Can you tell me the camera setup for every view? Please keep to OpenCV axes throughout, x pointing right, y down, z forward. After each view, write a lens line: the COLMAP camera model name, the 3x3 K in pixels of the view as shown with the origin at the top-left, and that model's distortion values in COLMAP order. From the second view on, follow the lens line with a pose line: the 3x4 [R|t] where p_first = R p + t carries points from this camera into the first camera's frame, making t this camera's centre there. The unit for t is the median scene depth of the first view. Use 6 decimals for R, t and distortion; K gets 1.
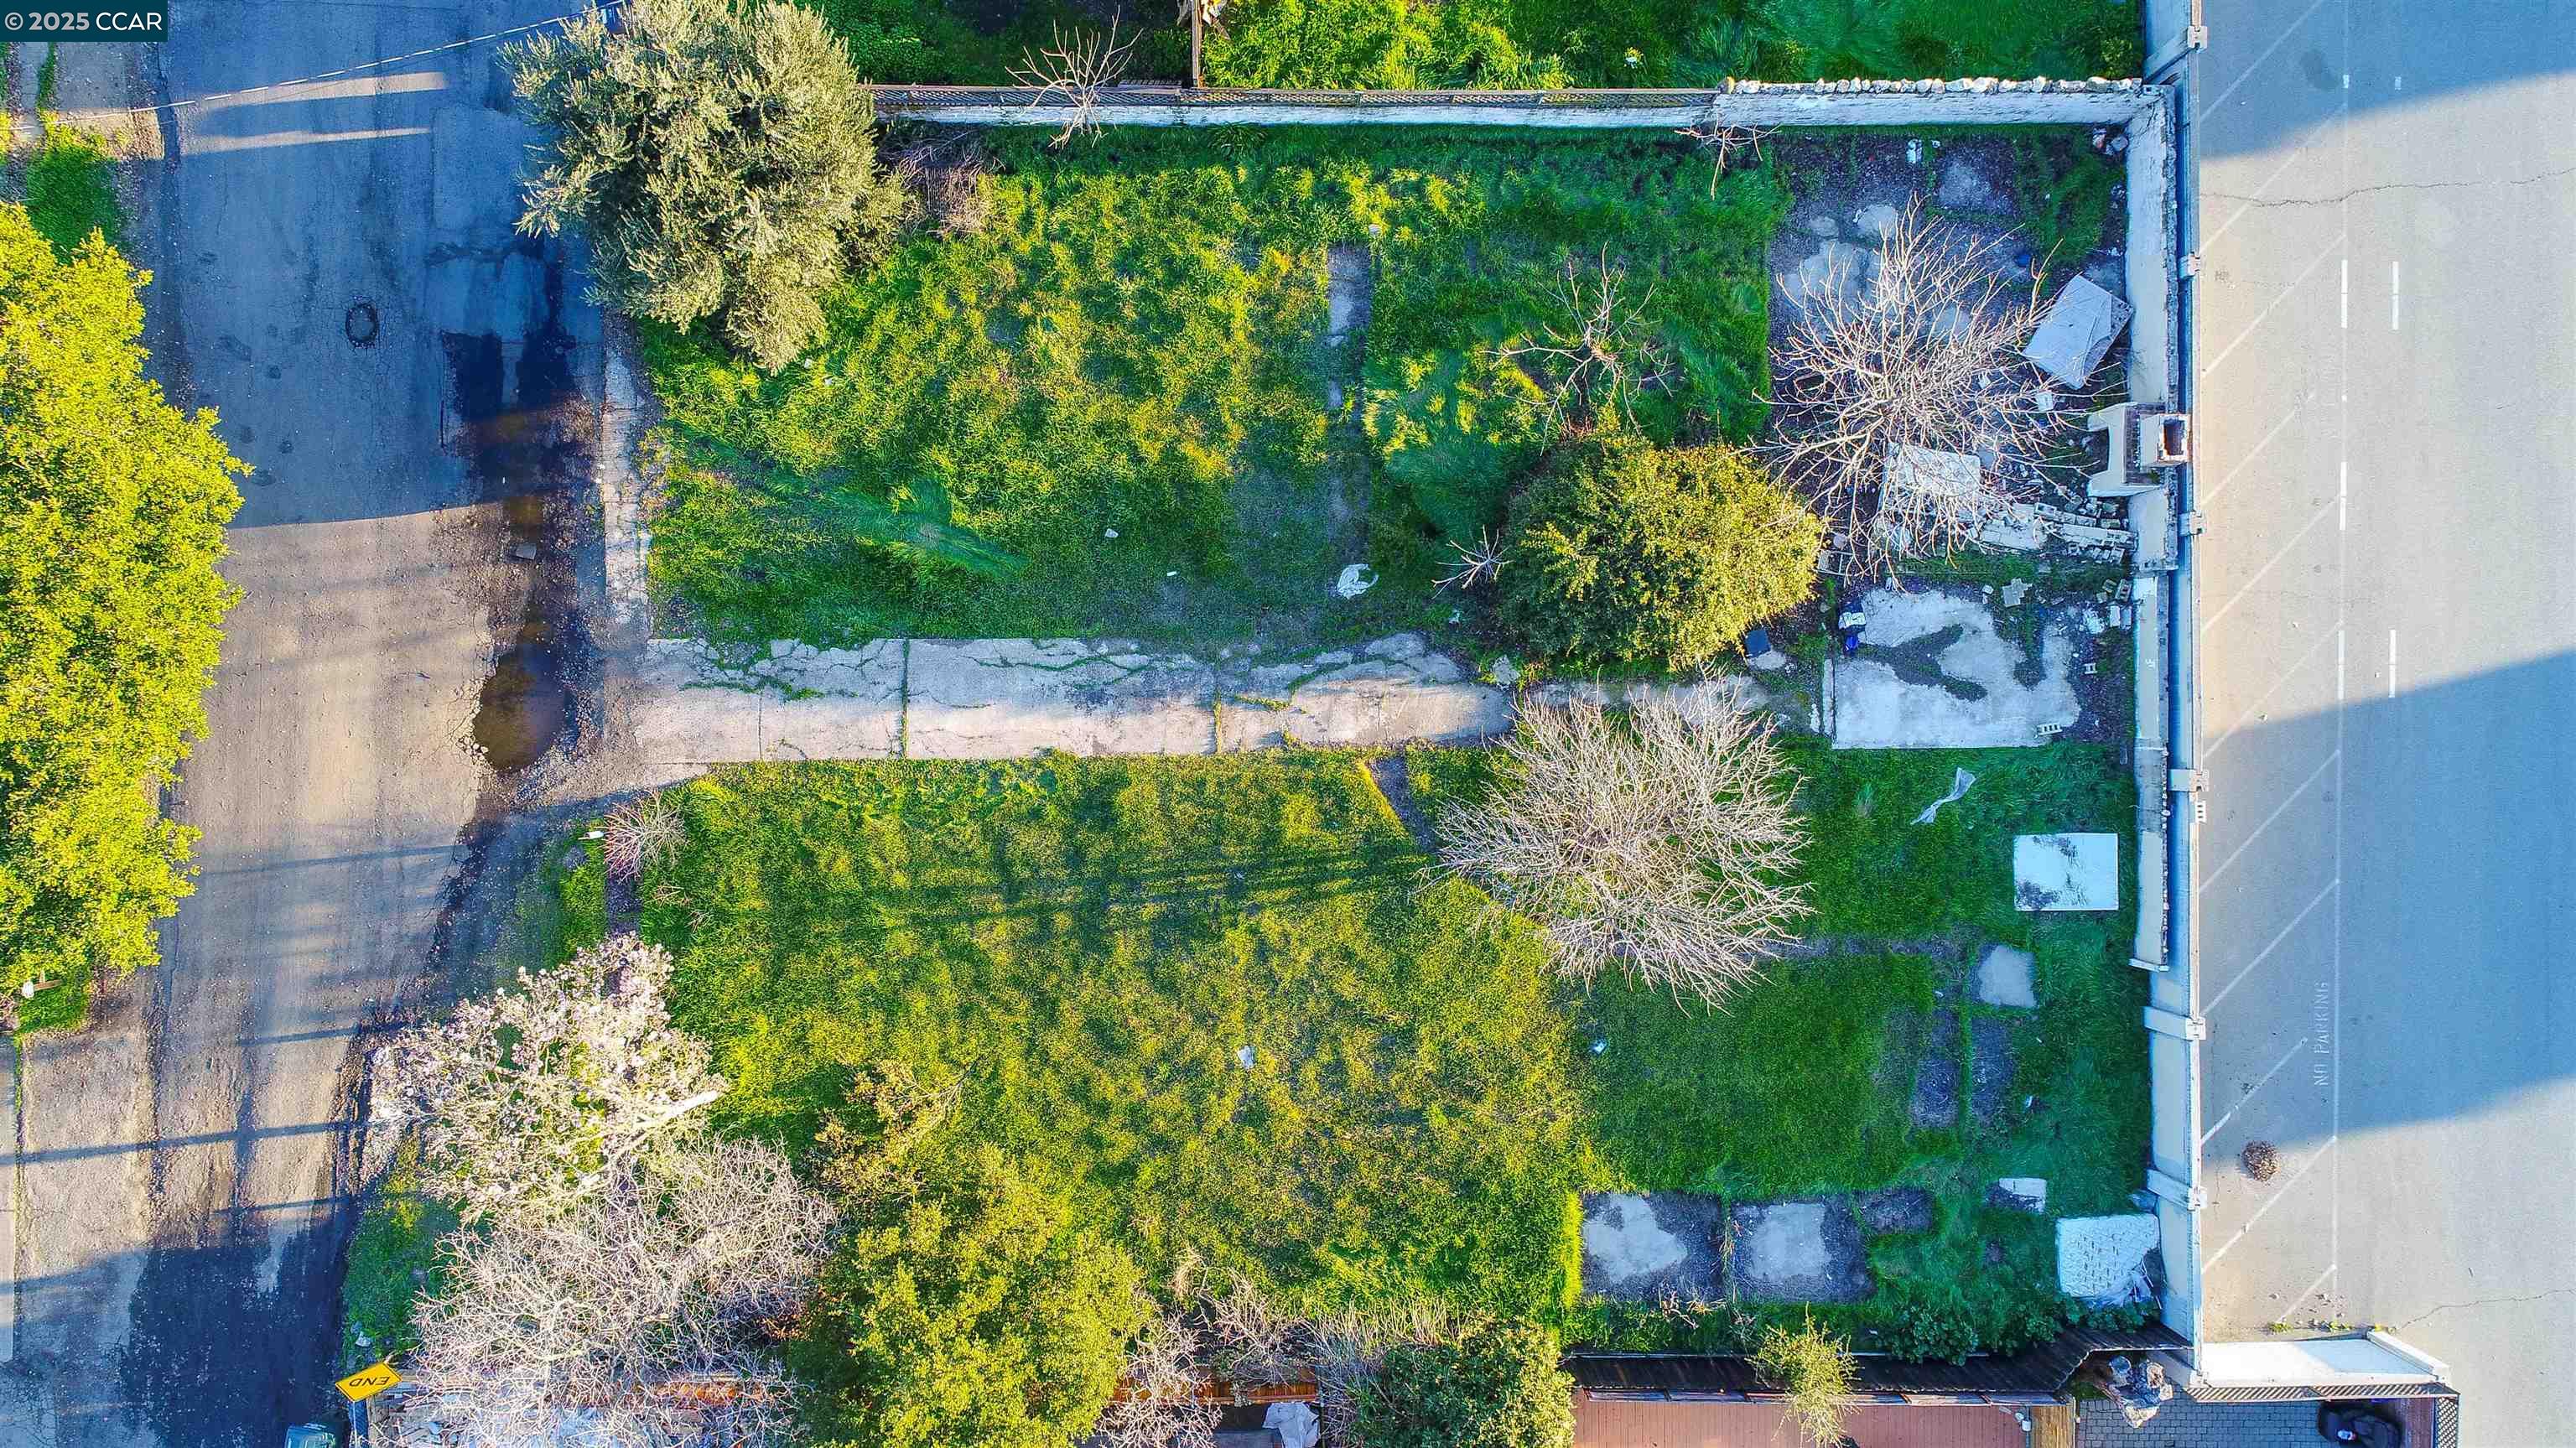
lens RADIAL K [[1707.7, 0, 1269.0], [0, 1707.7, 723.3], [0, 0, 1]] dist [0.002687, -0.001309]
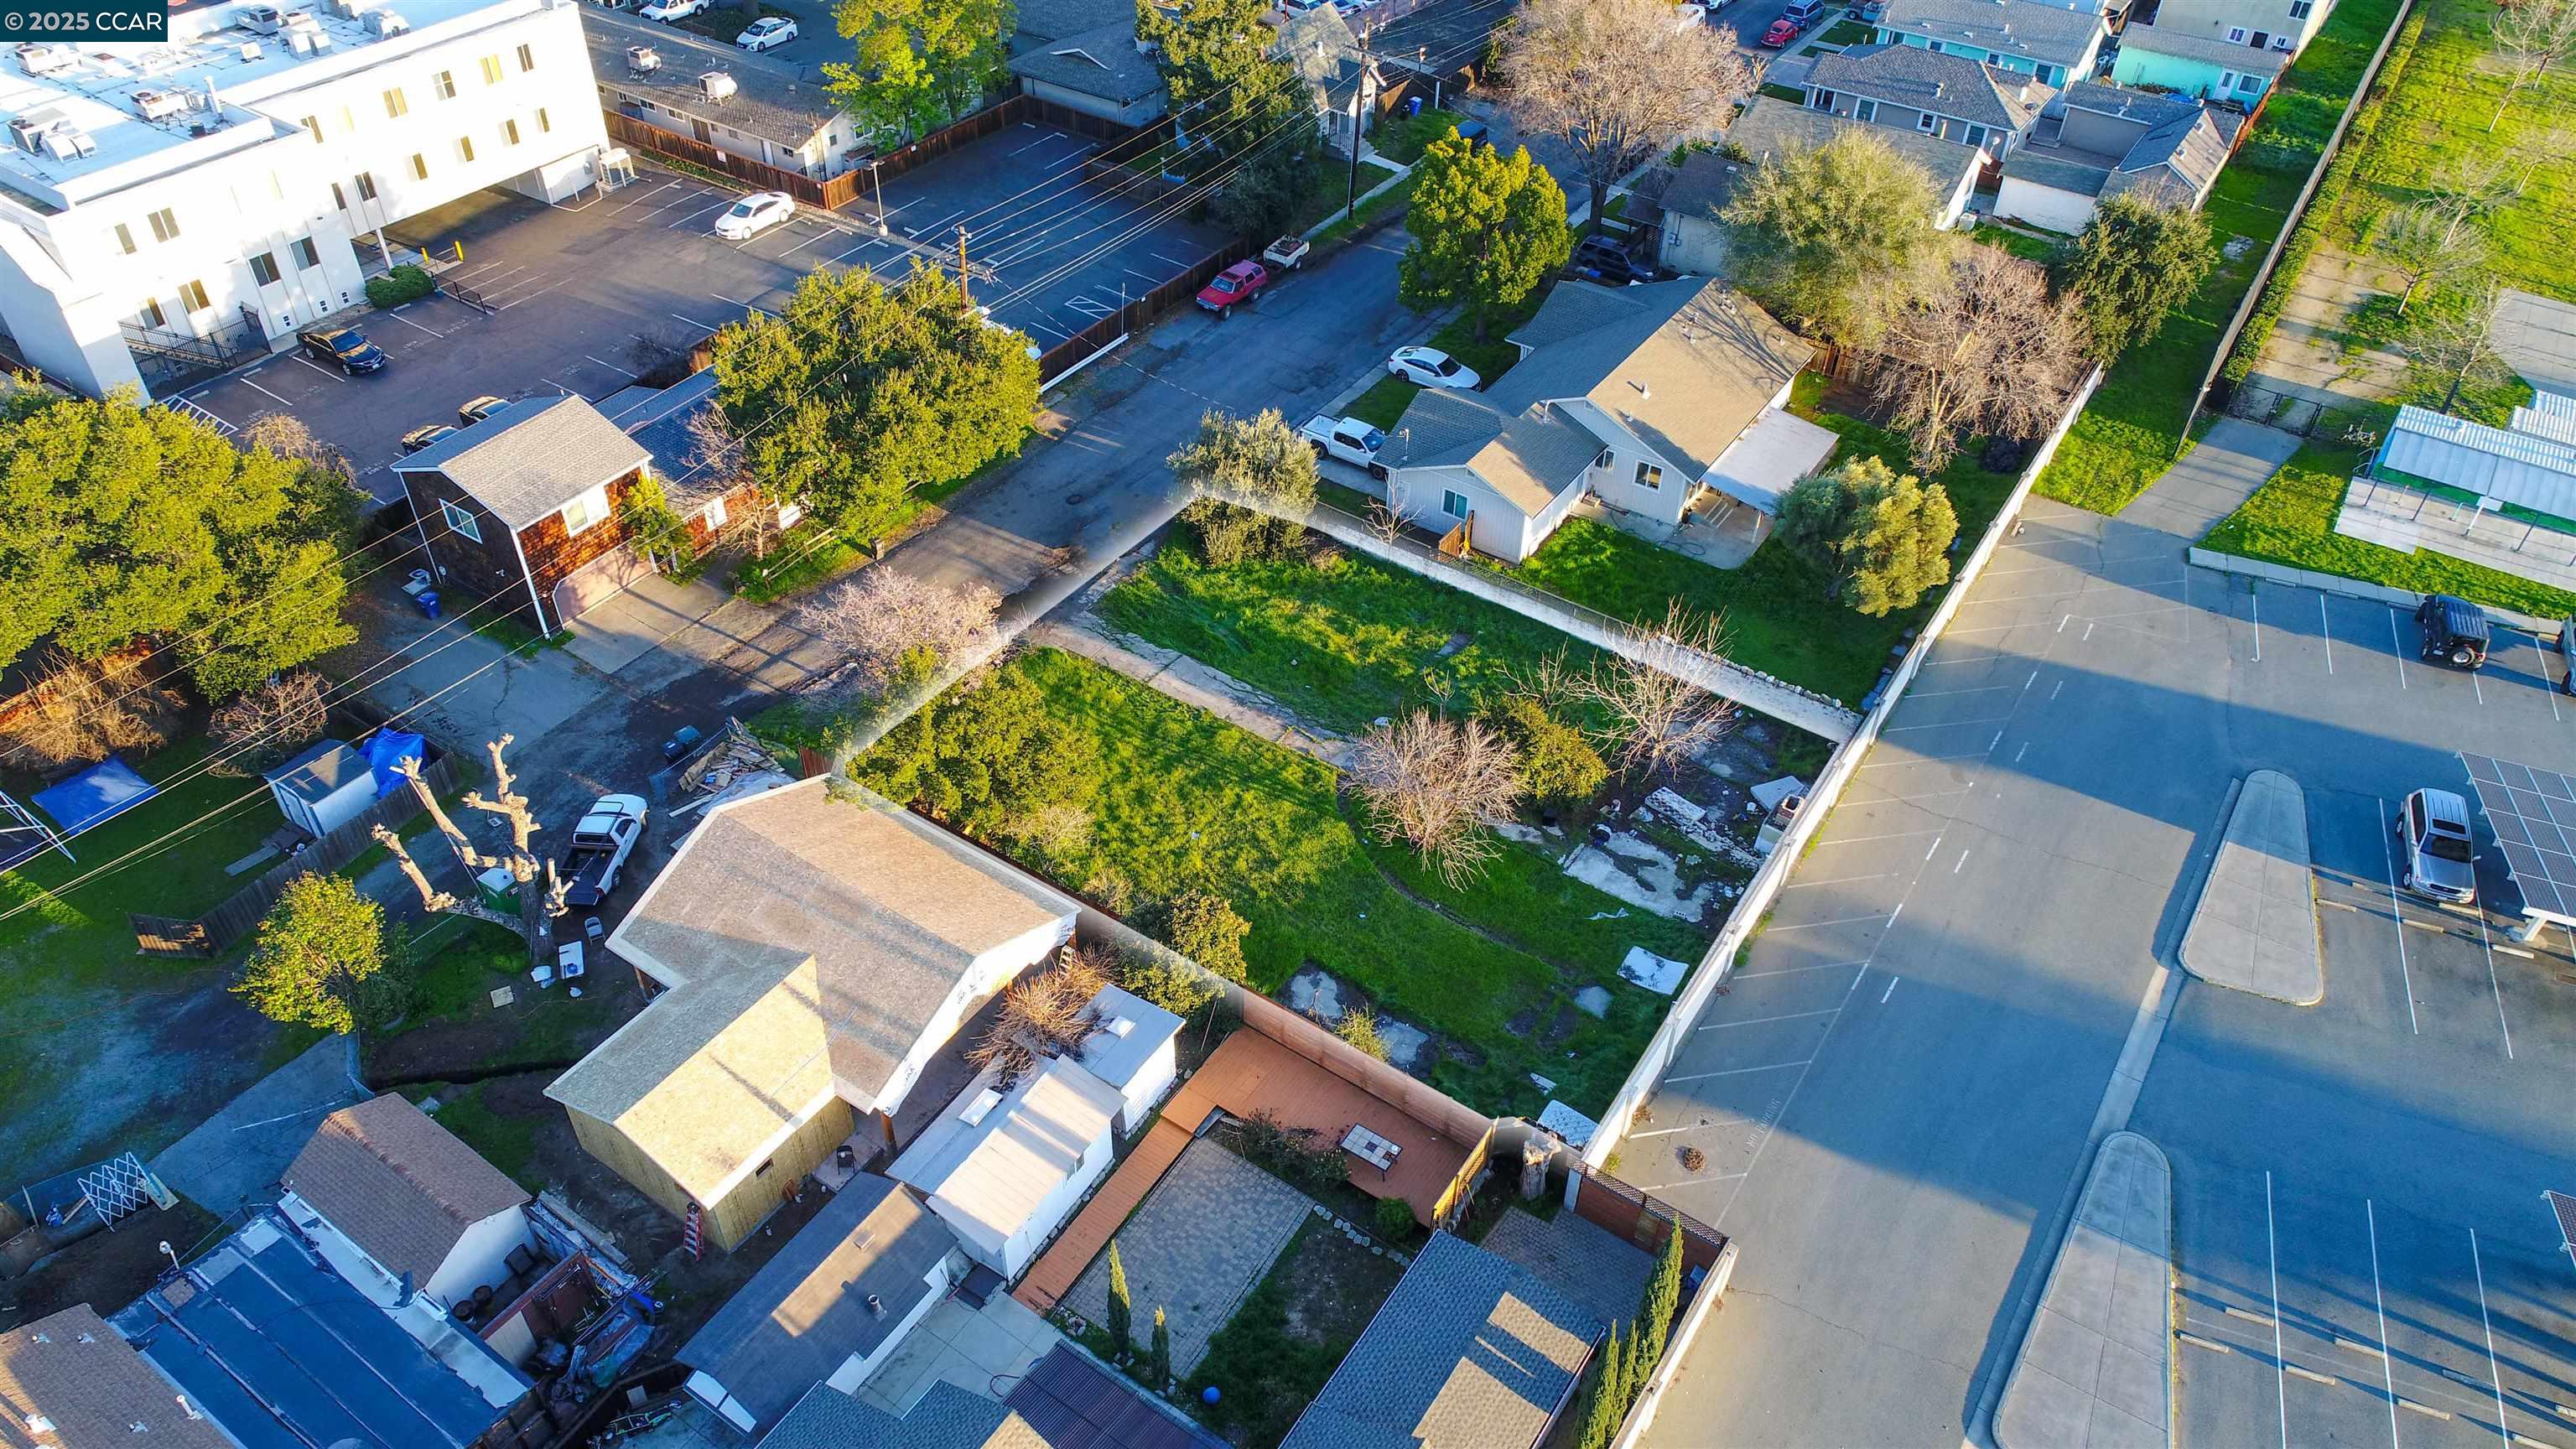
lens RADIAL K [[1707.8, 0, 1269.0], [0, 1707.8, 723.8], [0, 0, 1]] dist [0.002687, -0.001309]
pose [[0.822464, 0.377051, -0.425894, 0.779982], [-0.568682, 0.528689, -0.630150, 1.232313], [-0.012433, 0.760474, 0.649250, -0.270026]]
